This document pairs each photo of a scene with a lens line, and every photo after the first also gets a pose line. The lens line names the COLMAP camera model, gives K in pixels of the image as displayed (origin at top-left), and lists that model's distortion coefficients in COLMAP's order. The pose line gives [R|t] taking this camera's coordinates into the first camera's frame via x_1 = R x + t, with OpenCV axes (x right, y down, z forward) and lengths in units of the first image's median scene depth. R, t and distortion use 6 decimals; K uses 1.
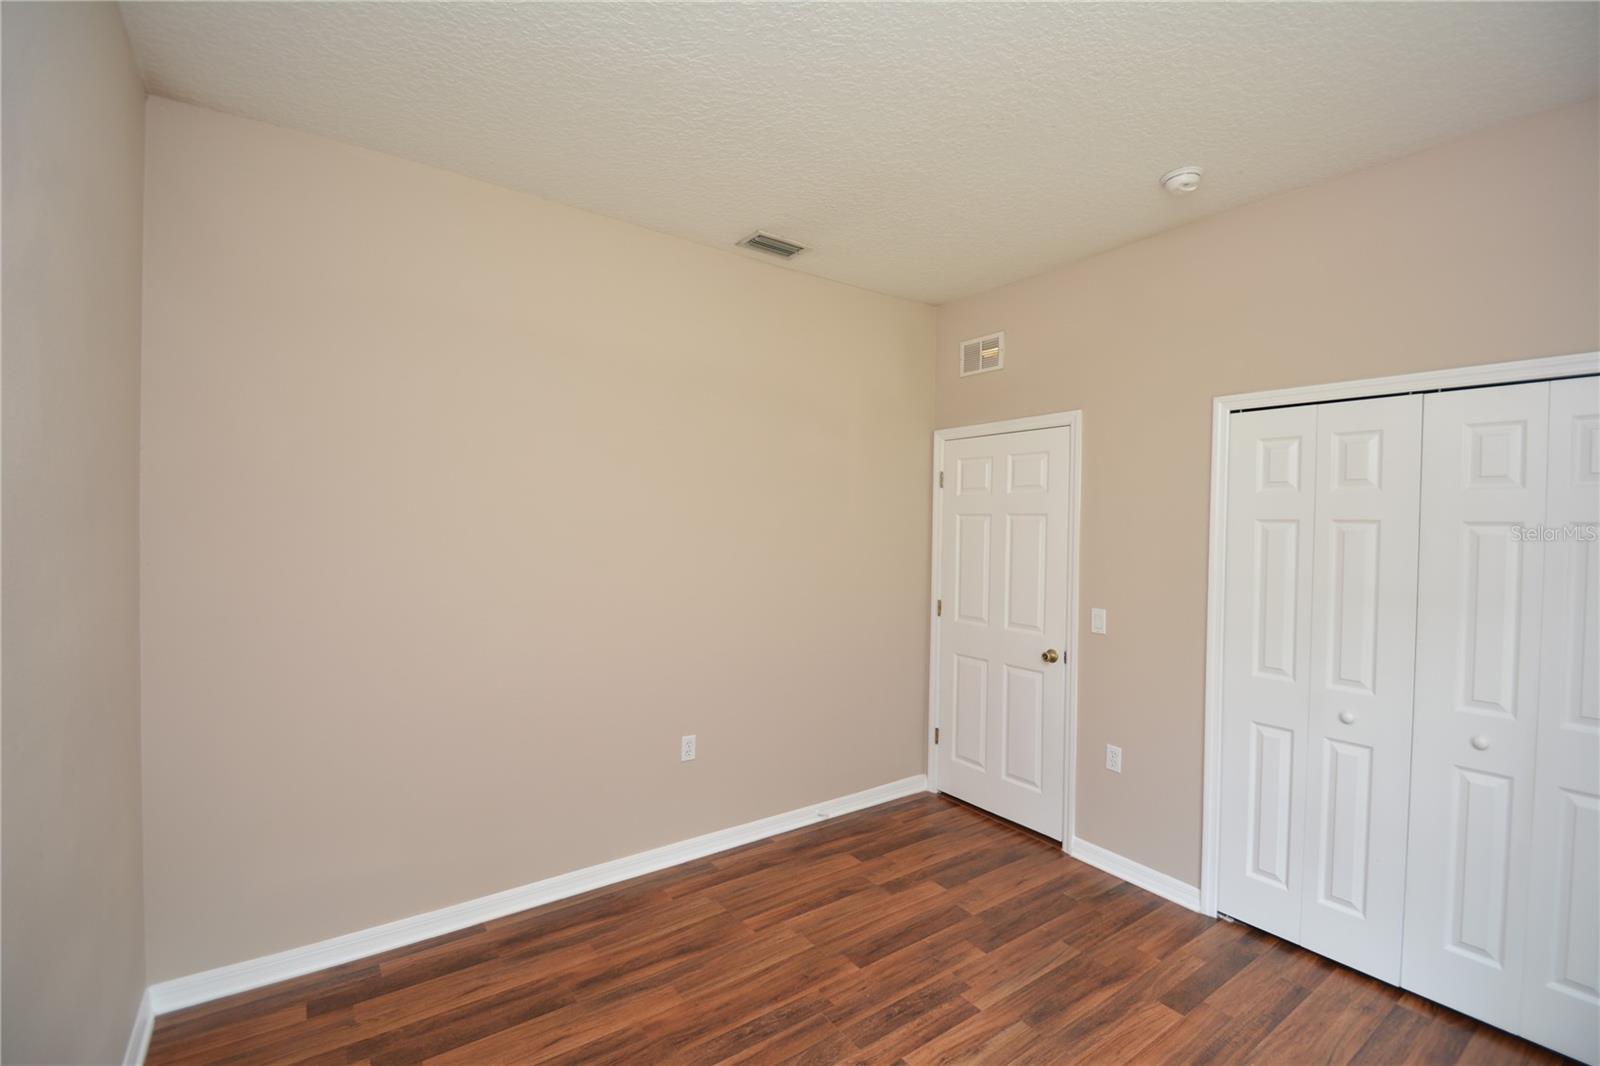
lens RADIAL K [[696.4, 0, 807.9], [0, 696.4, 537.5], [0, 0, 1]] dist [-0.008009, -0.002719]
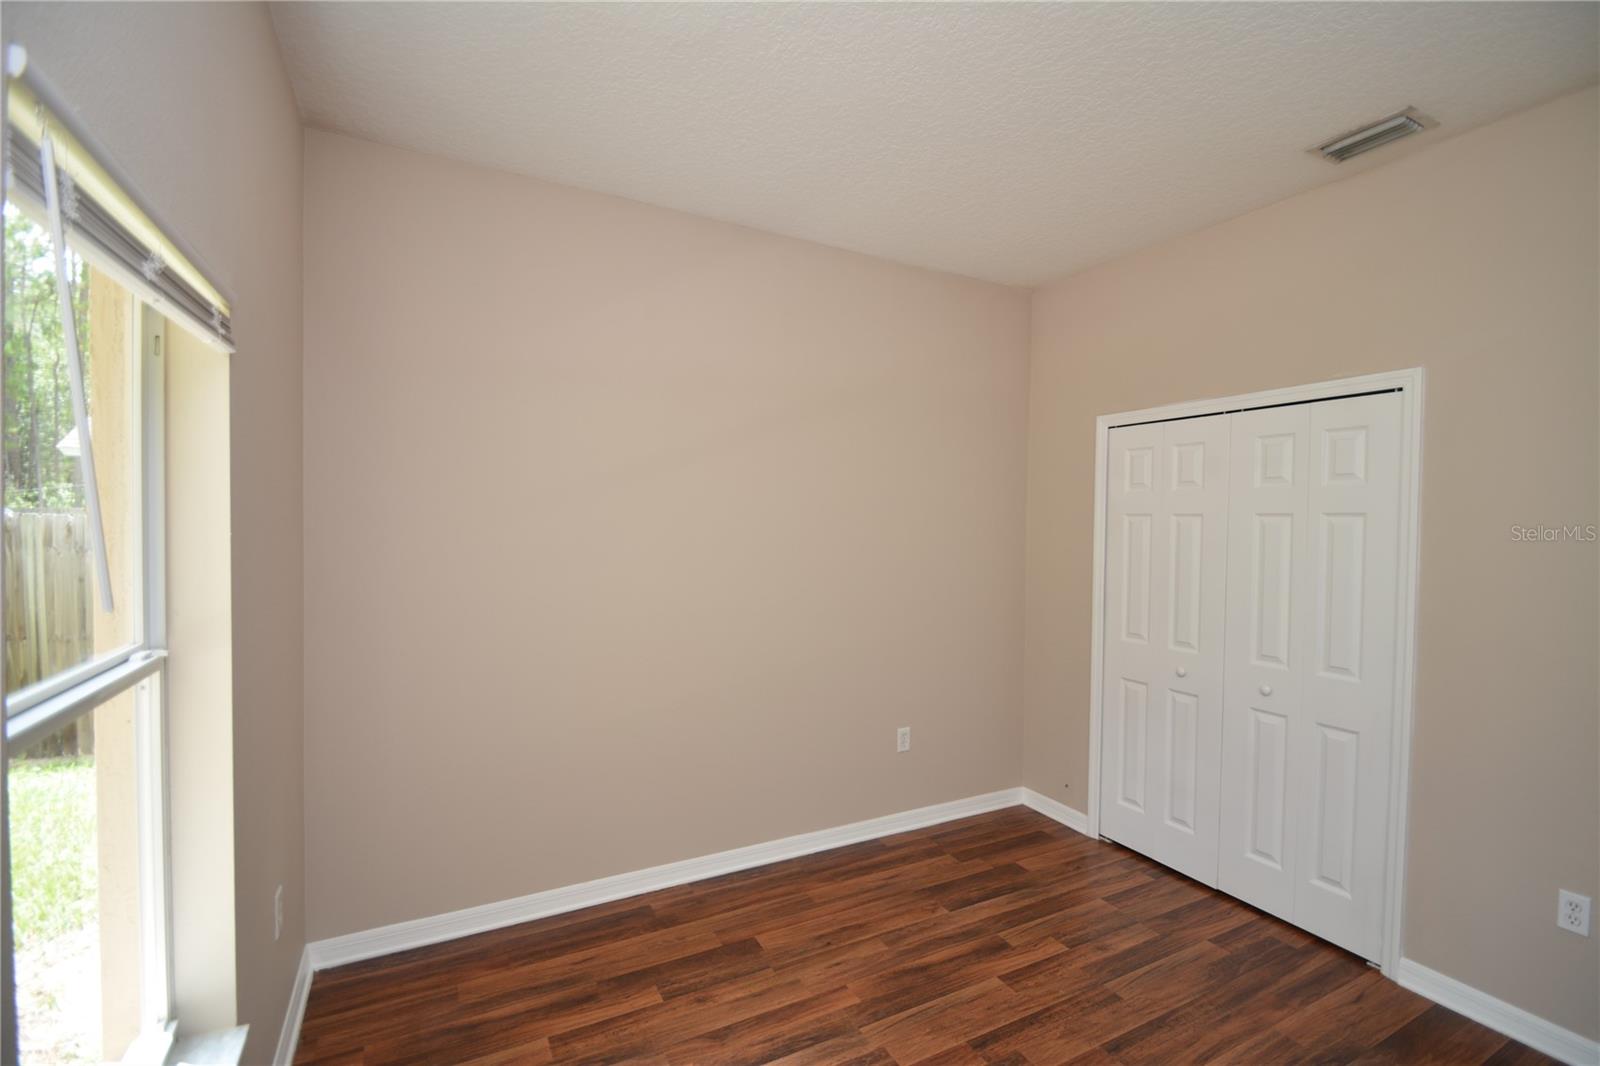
lens RADIAL K [[696.4, 0, 765.7], [0, 696.4, 518.6], [0, 0, 1]] dist [-0.008009, -0.002719]
pose [[0.980866, -0.013008, -0.194247, 0.266464], [0.007414, 0.999537, -0.029498, 0.013388], [0.194541, 0.027494, 0.980509, -0.347249]]
